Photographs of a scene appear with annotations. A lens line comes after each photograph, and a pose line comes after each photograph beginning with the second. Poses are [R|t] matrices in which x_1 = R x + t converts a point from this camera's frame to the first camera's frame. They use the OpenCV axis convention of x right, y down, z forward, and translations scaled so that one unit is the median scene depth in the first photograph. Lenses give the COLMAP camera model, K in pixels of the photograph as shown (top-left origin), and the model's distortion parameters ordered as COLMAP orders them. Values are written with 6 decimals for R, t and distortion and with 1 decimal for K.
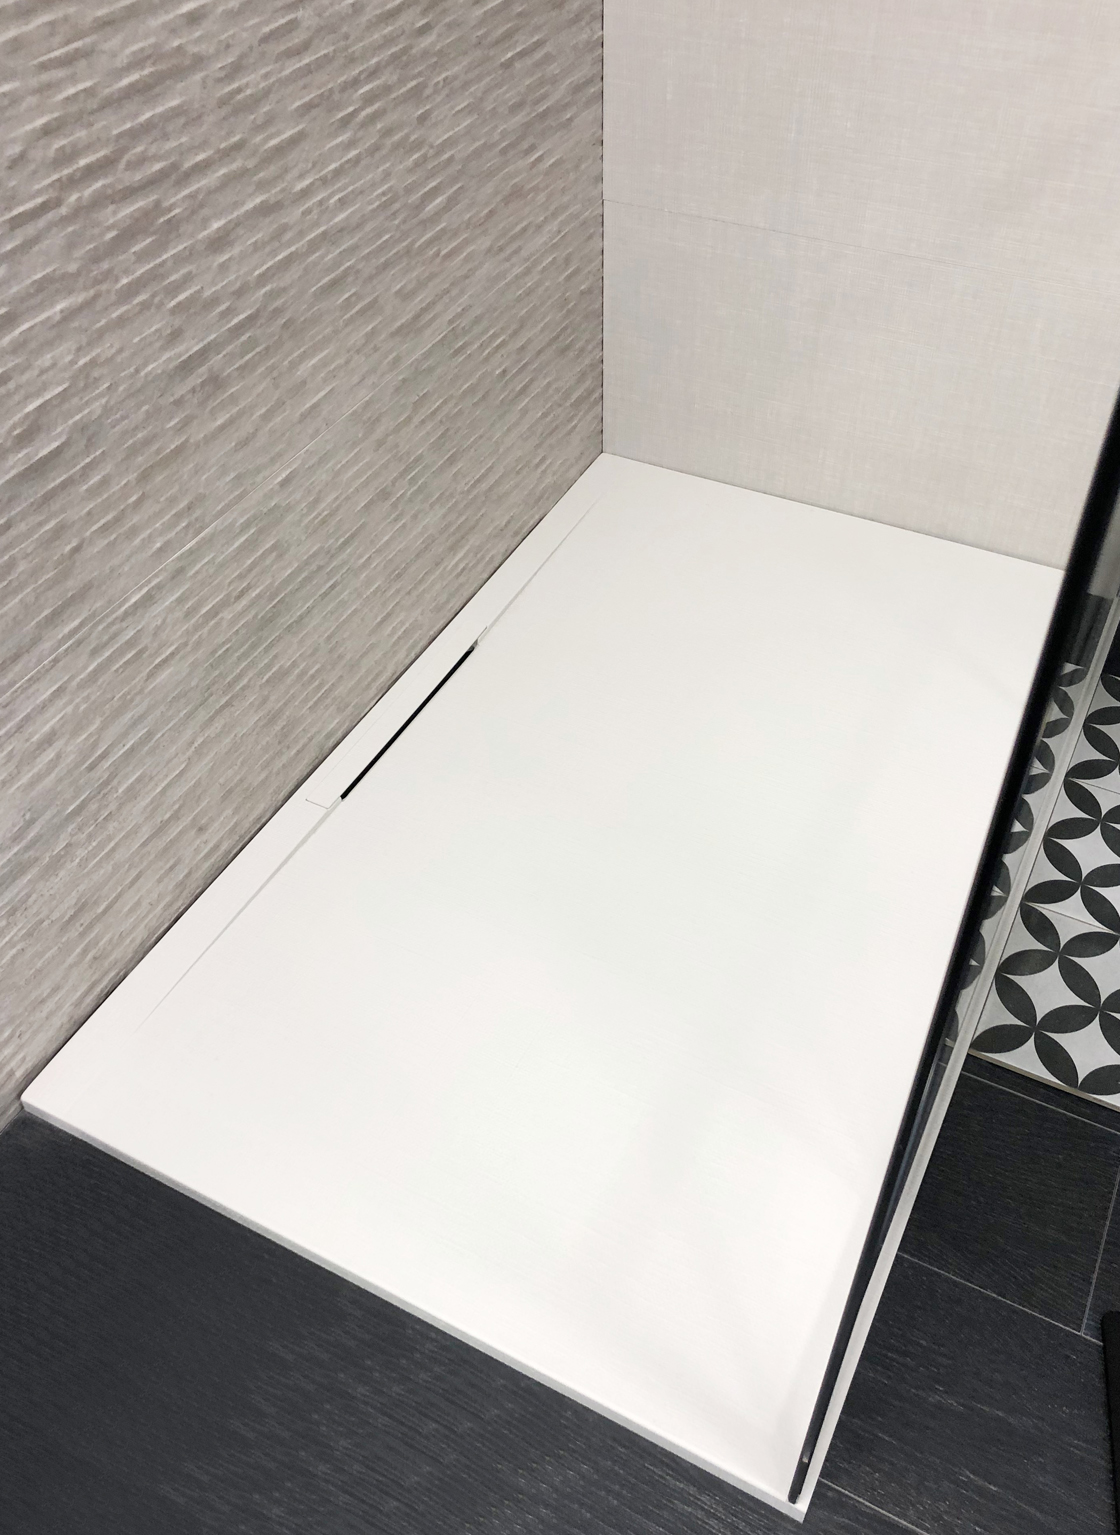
lens RADIAL K [[1362.7, 0, 561.1], [0, 1362.7, 768.1], [0, 0, 1]] dist [0.090710, -0.064796]
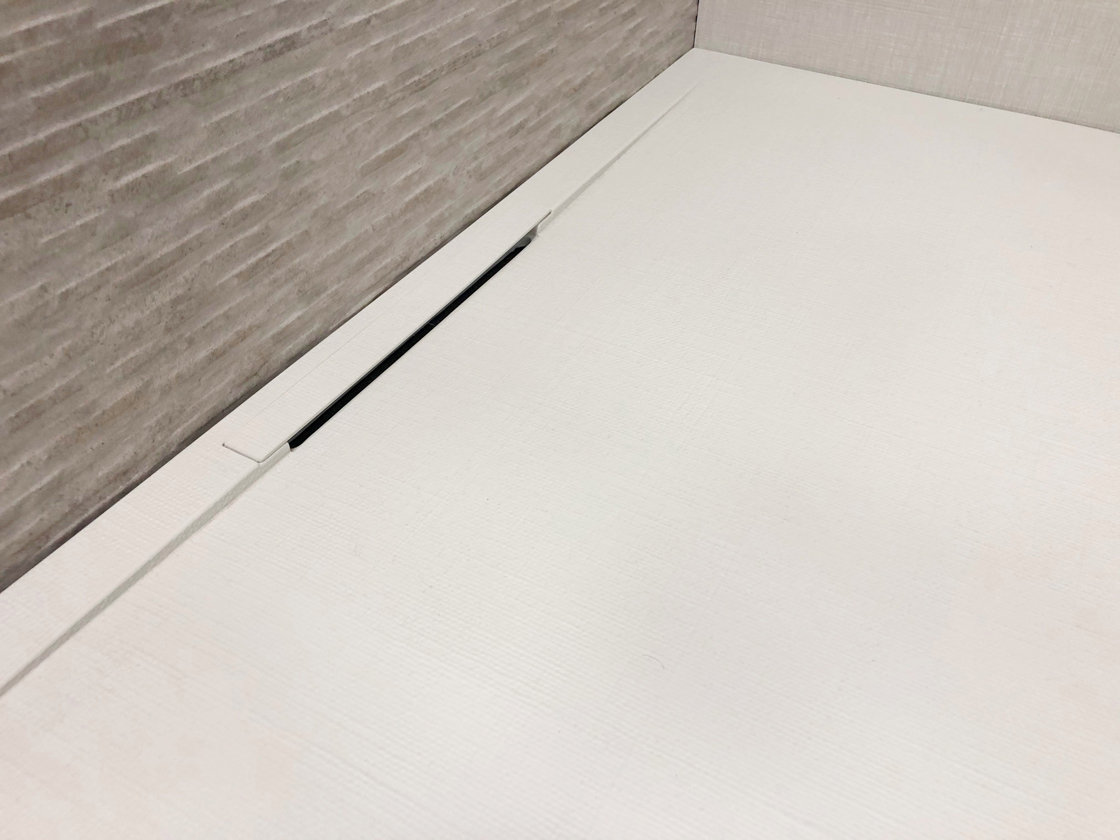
lens RADIAL K [[909.3, 0, 558.6], [0, 909.3, 426.5], [0, 0, 1]] dist [-0.006950, 0.001729]
pose [[0.998951, 0.044280, 0.011702, -0.060934], [-0.043528, 0.997357, -0.058176, 0.032430], [-0.014247, 0.057606, 0.998238, 0.666314]]
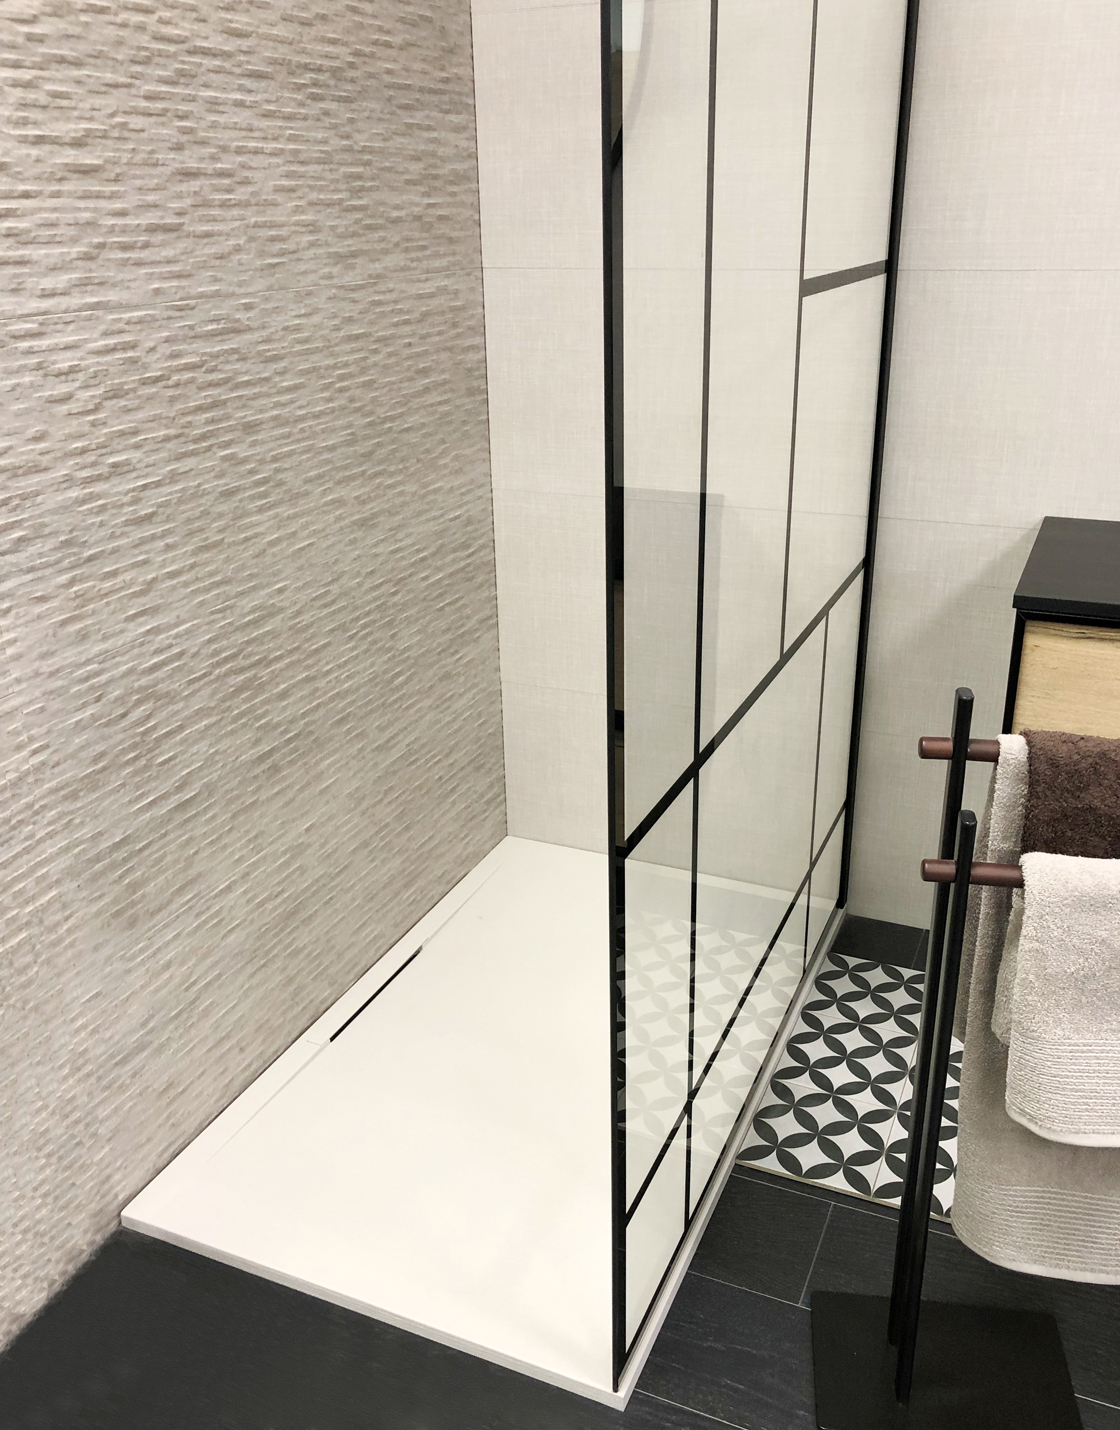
lens RADIAL K [[1296.4, 0, 570.1], [0, 1296.4, 722.8], [0, 0, 1]] dist [0.077832, -0.029075]
pose [[0.998114, -0.020680, 0.057807, 0.027196], [0.040951, 0.925761, -0.375886, 0.261888], [-0.045742, 0.377544, 0.924861, -0.494598]]
